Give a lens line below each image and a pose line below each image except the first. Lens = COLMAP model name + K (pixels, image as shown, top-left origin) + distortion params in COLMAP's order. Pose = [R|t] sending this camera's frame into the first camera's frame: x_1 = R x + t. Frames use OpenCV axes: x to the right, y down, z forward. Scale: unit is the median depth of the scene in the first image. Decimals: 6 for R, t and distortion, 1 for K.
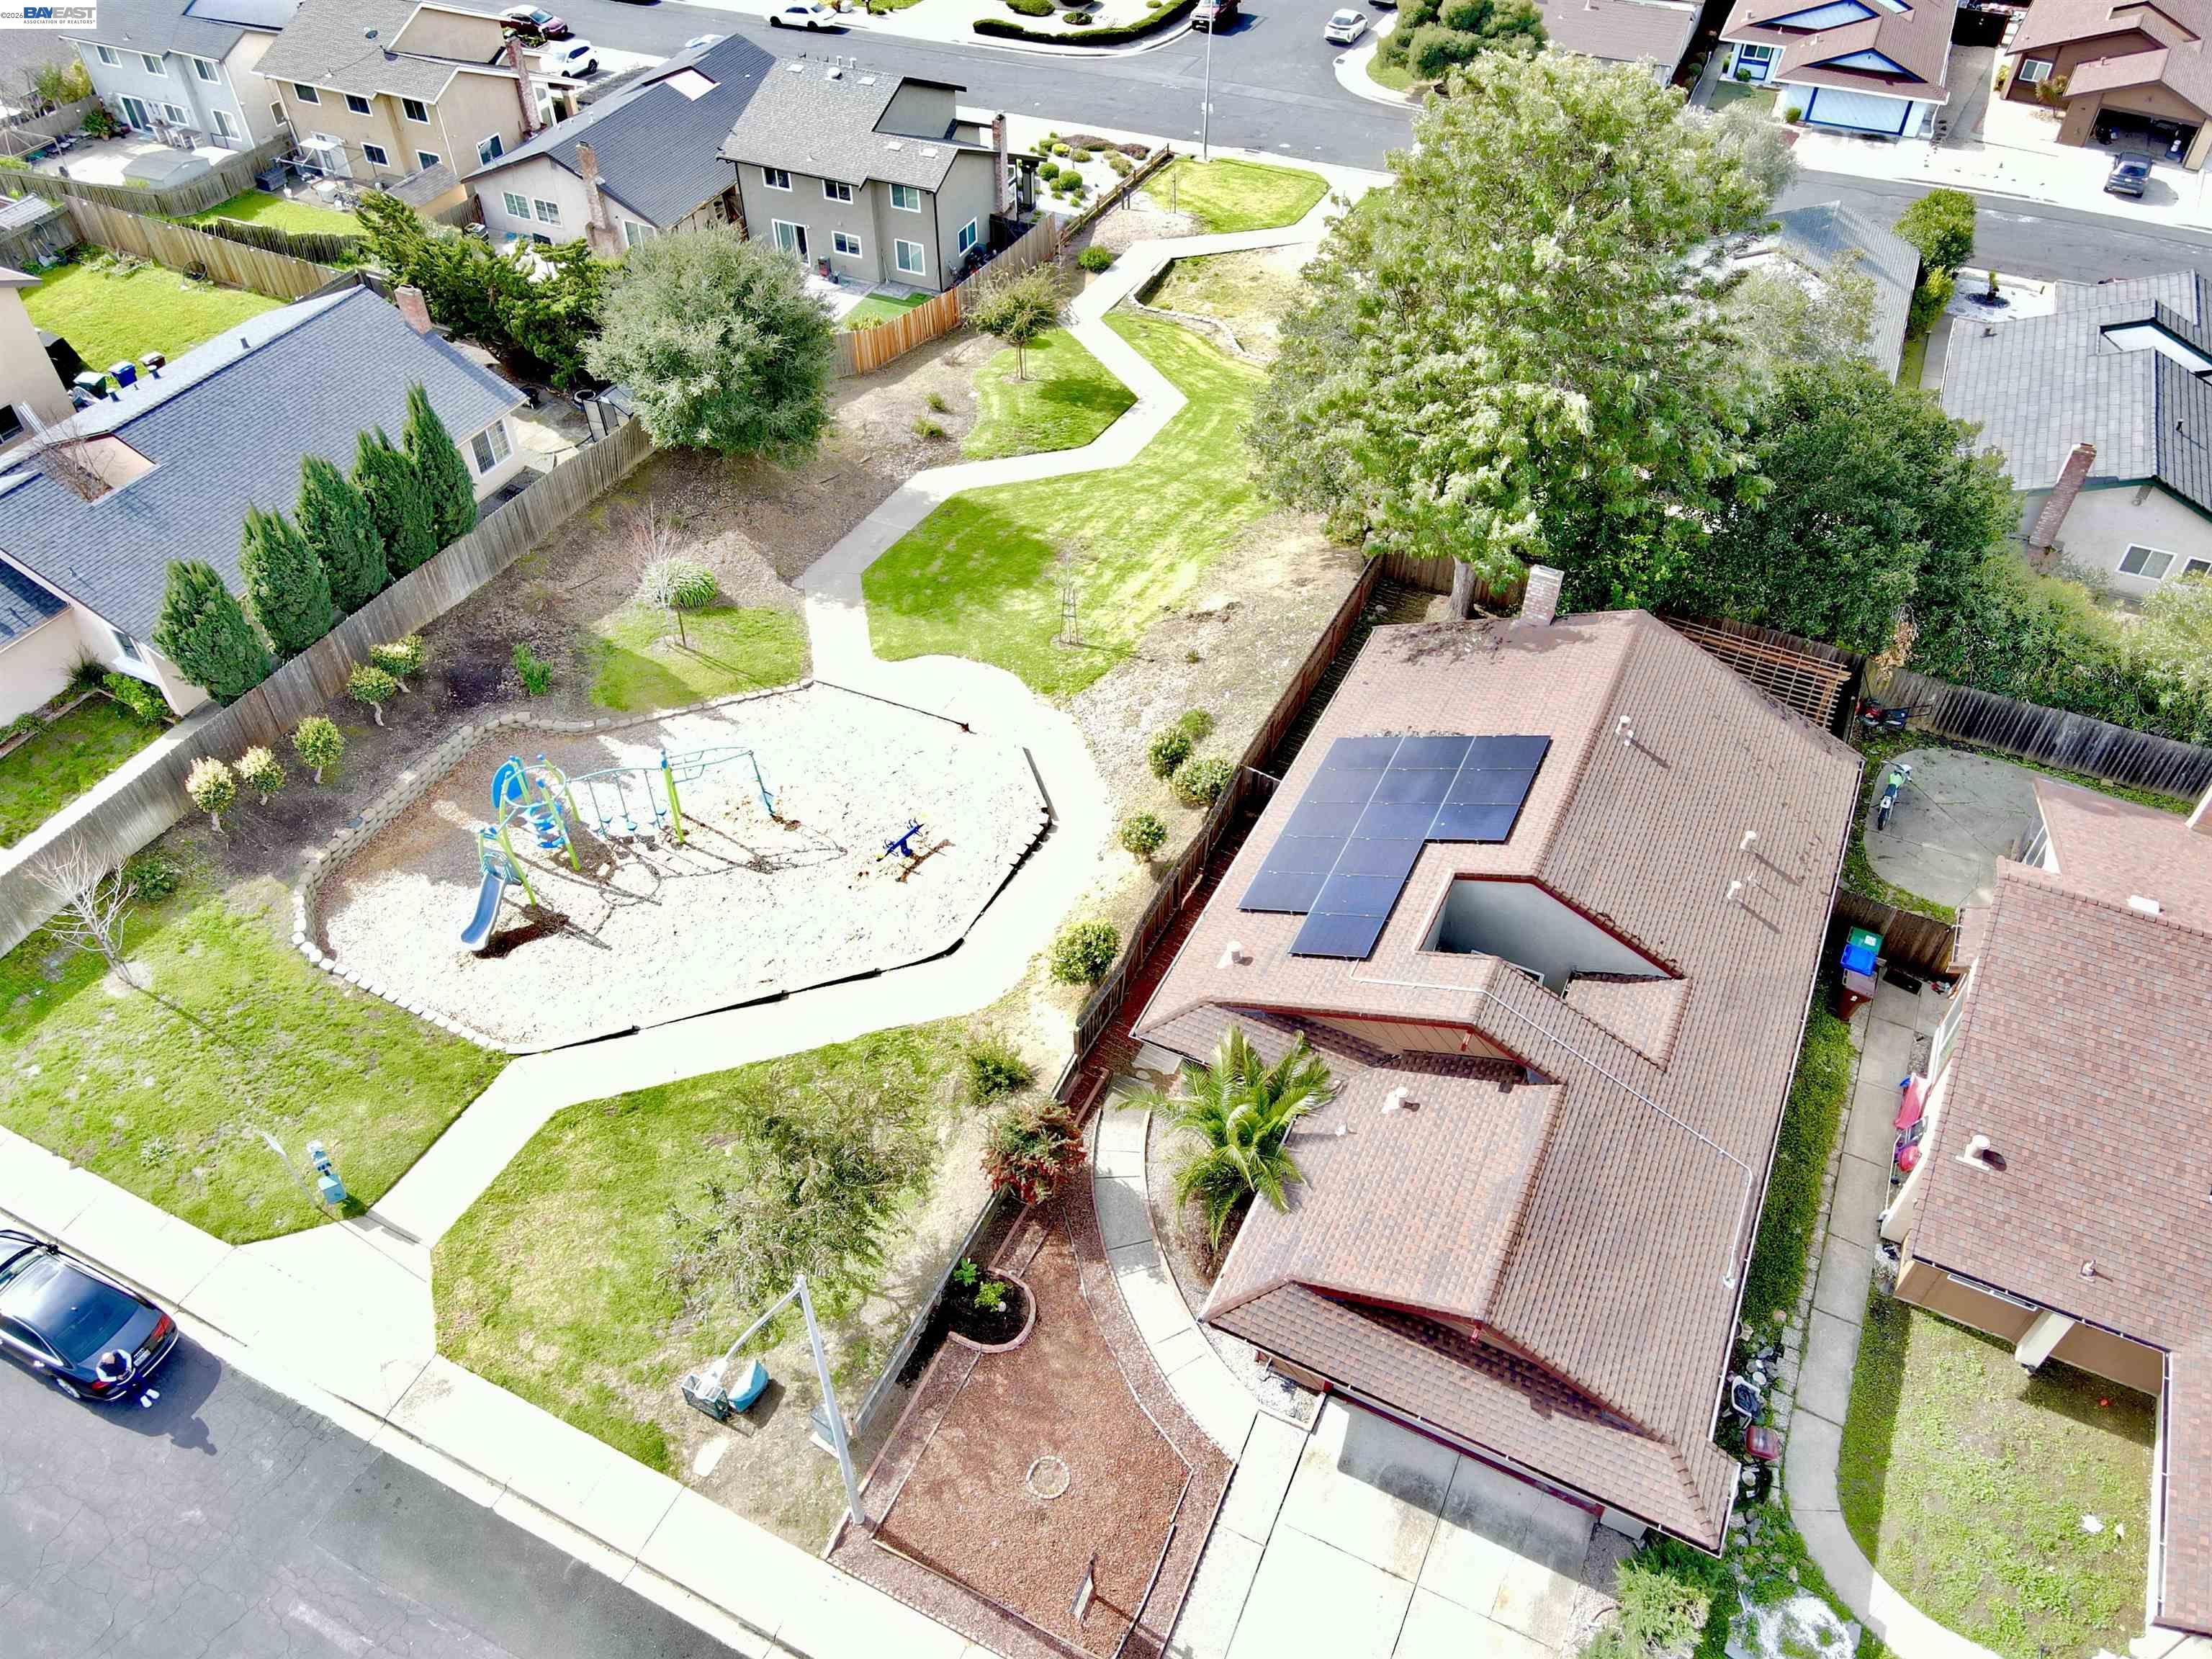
lens RADIAL K [[1599.4, 0, 1096.6], [0, 1599.4, 829.0], [0, 0, 1]] dist [-0.003883, 0.024837]
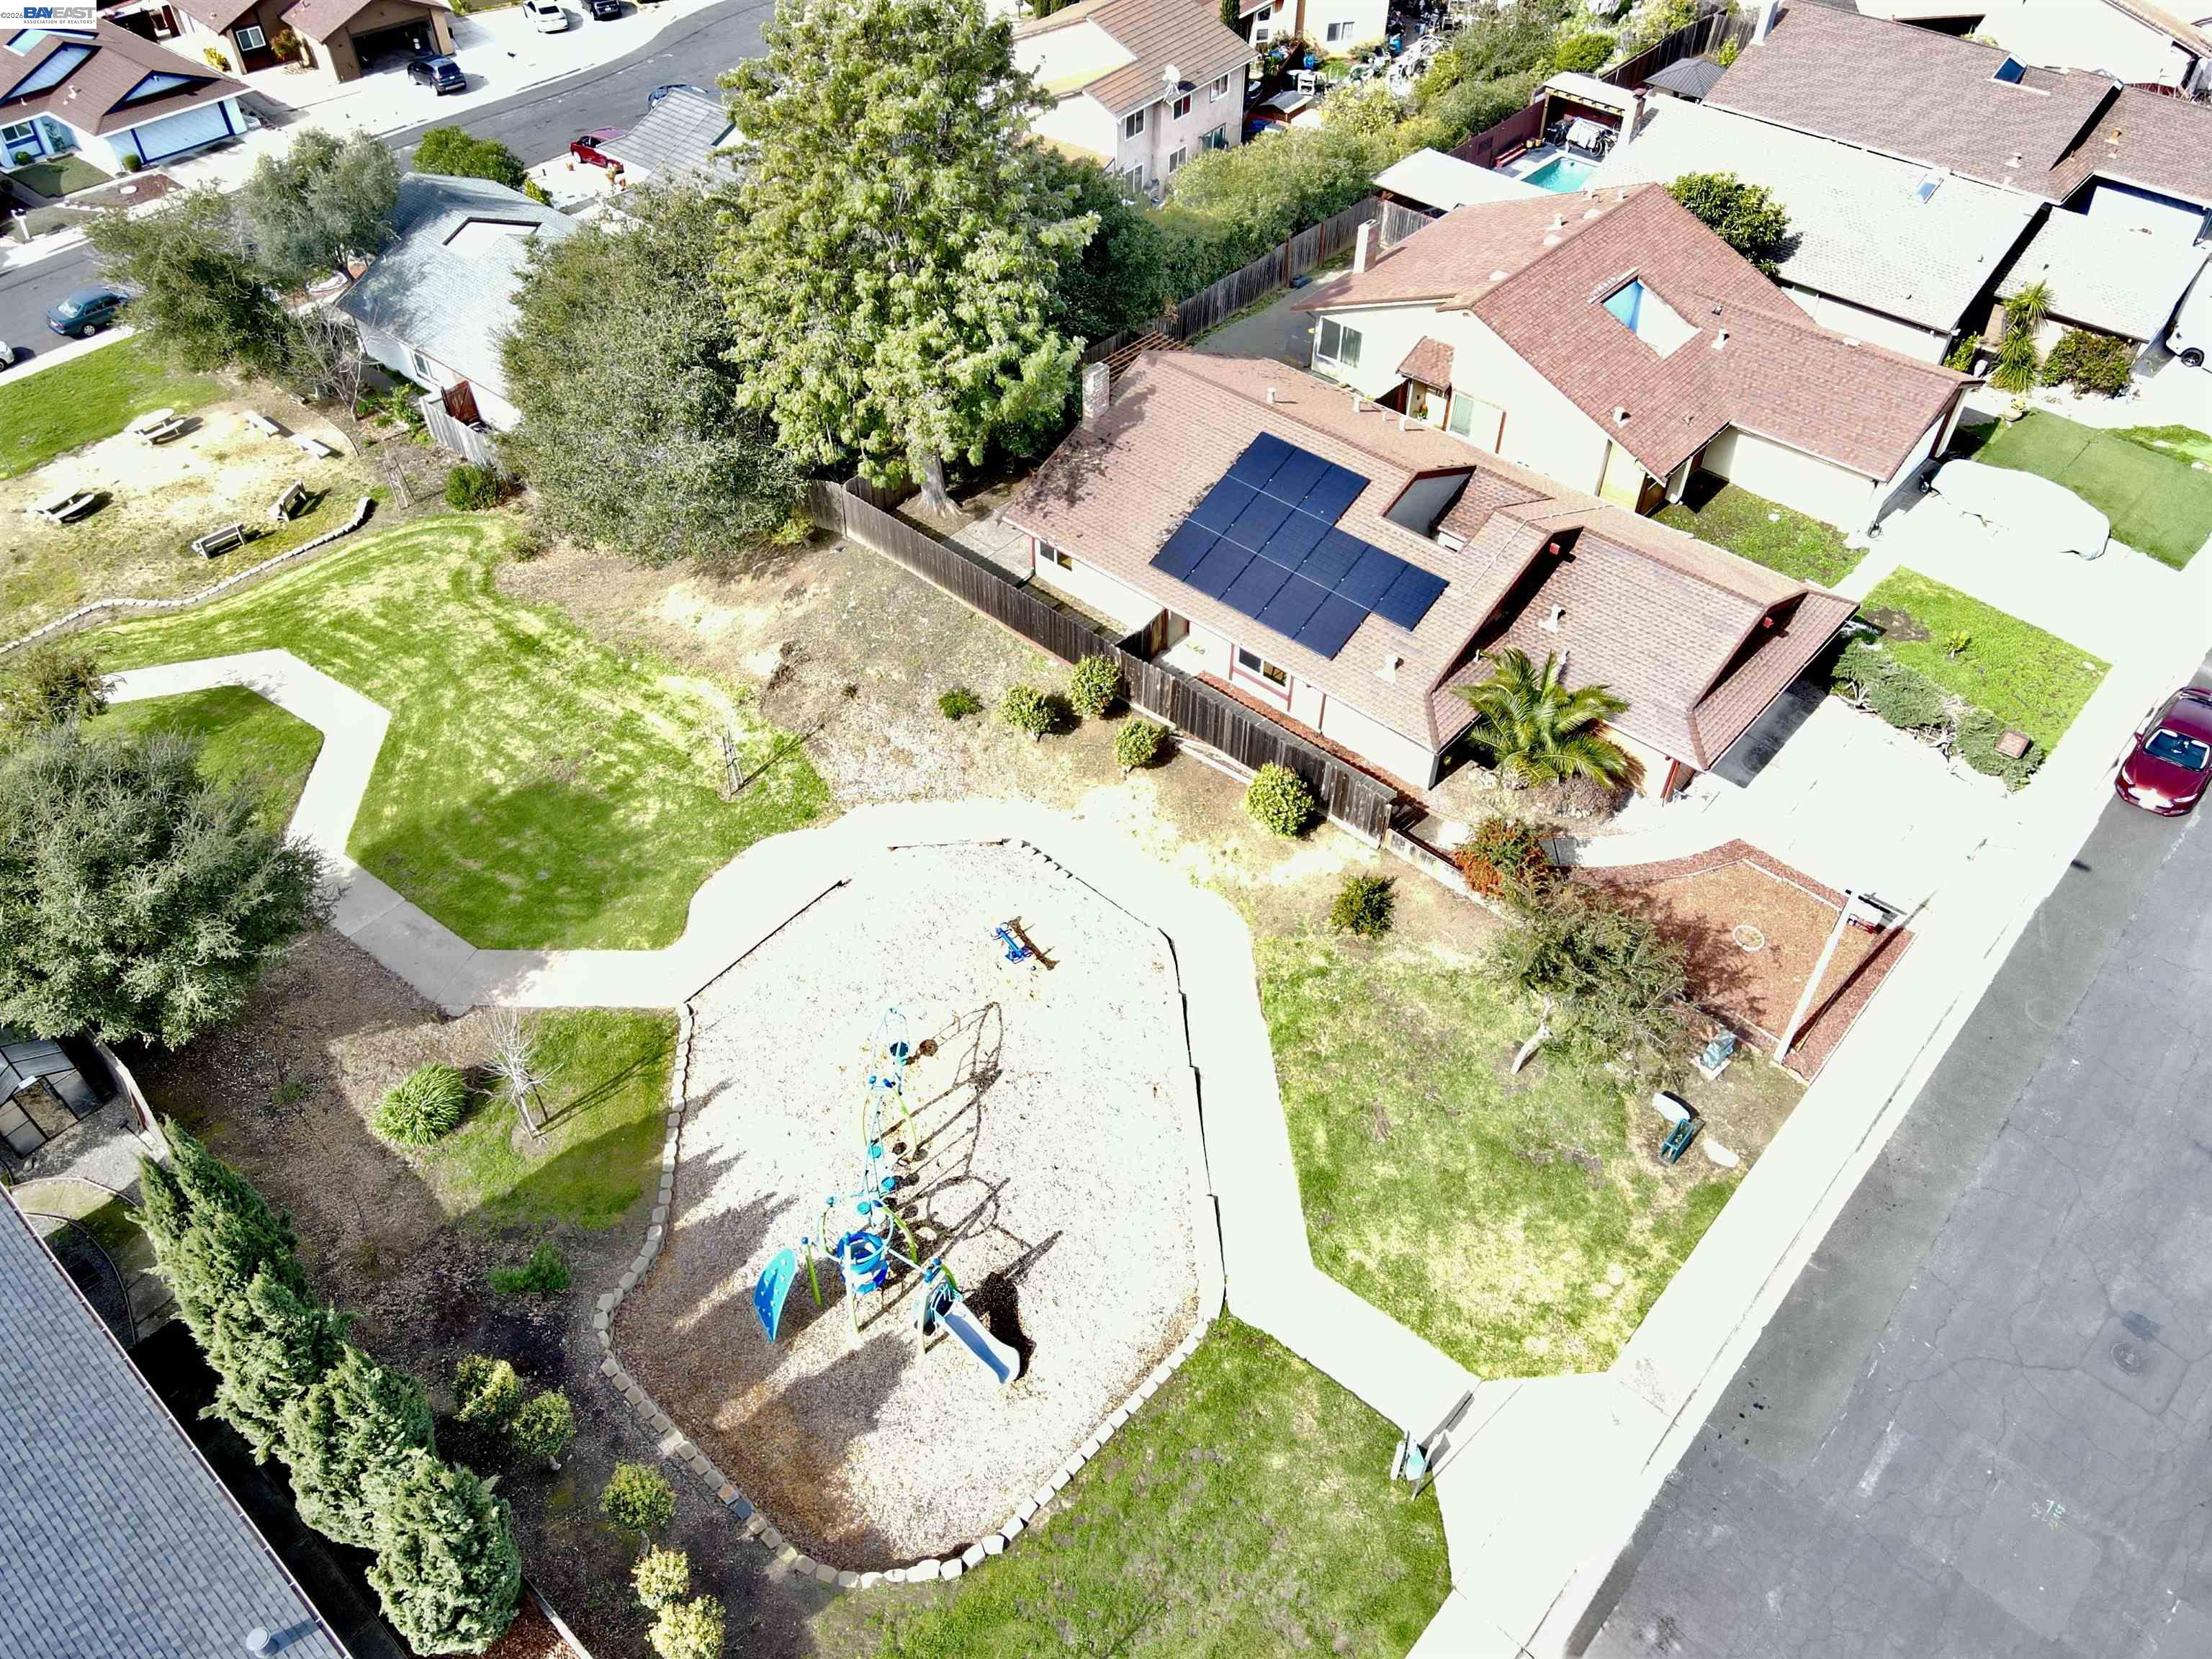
lens RADIAL K [[1599.5, 0, 1092.3], [0, 1599.5, 820.8], [0, 0, 1]] dist [0.013604, -0.002209]
pose [[0.271319, -0.680165, 0.681001, -0.845250], [0.679251, 0.636595, 0.365191, -0.425902], [-0.681912, 0.363487, 0.634723, 0.406529]]
